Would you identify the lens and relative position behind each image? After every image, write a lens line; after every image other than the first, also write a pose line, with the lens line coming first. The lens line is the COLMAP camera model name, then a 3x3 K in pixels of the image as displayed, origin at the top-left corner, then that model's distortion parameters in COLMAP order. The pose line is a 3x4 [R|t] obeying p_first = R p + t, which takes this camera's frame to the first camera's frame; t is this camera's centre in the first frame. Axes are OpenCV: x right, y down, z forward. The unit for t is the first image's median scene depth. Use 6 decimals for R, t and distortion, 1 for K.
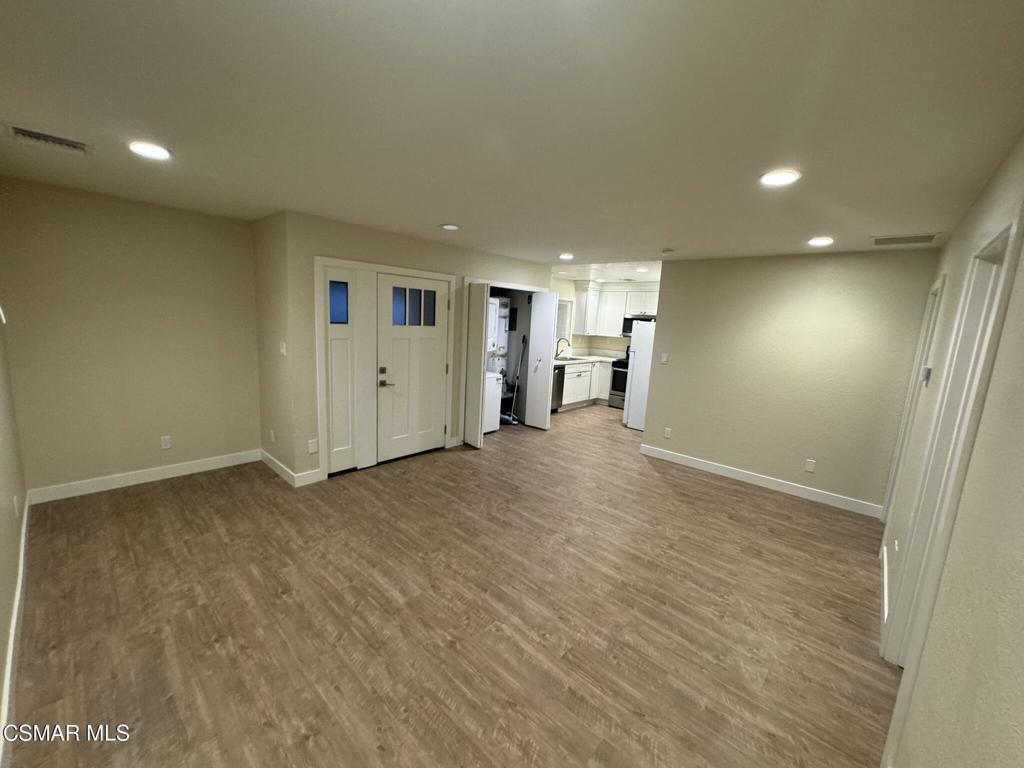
lens RADIAL K [[408.1, 0, 509.8], [0, 408.1, 381.6], [0, 0, 1]] dist [-0.000153, 0.000349]
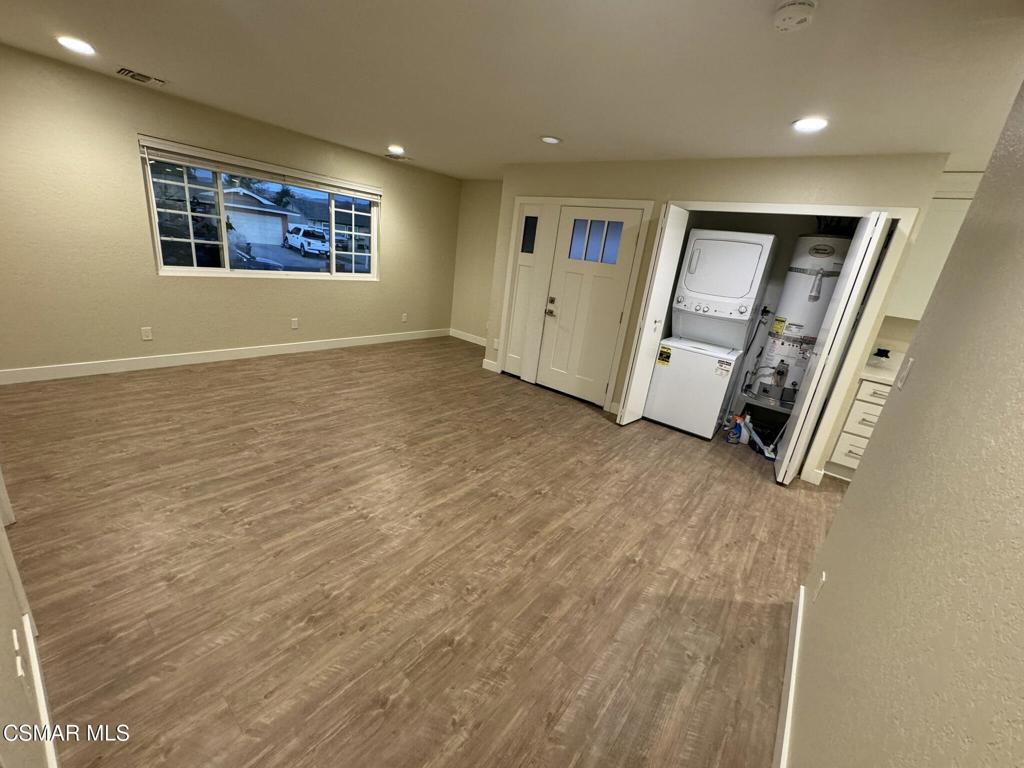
lens RADIAL K [[408.1, 0, 512.2], [0, 408.1, 383.9], [0, 0, 1]] dist [-0.000153, 0.000349]
pose [[0.073904, 0.264947, -0.961427, 0.888838], [-0.272966, 0.932621, 0.236026, -0.054861], [0.959181, 0.244994, 0.141245, 0.919668]]
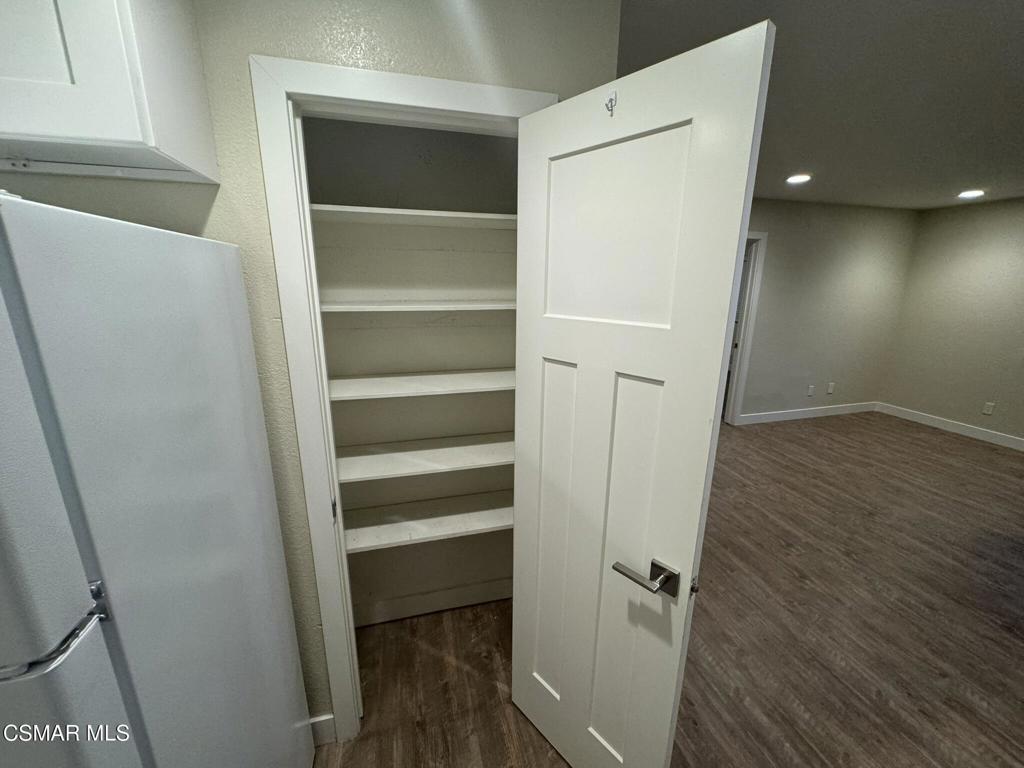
lens RADIAL K [[408.1, 0, 511.5], [0, 408.1, 383.7], [0, 0, 1]] dist [-0.000153, 0.000349]
pose [[-0.844070, -0.193203, 0.500218, 0.360282], [0.029222, 0.914878, 0.402671, -0.243226], [-0.535436, 0.354500, -0.766576, 1.725169]]
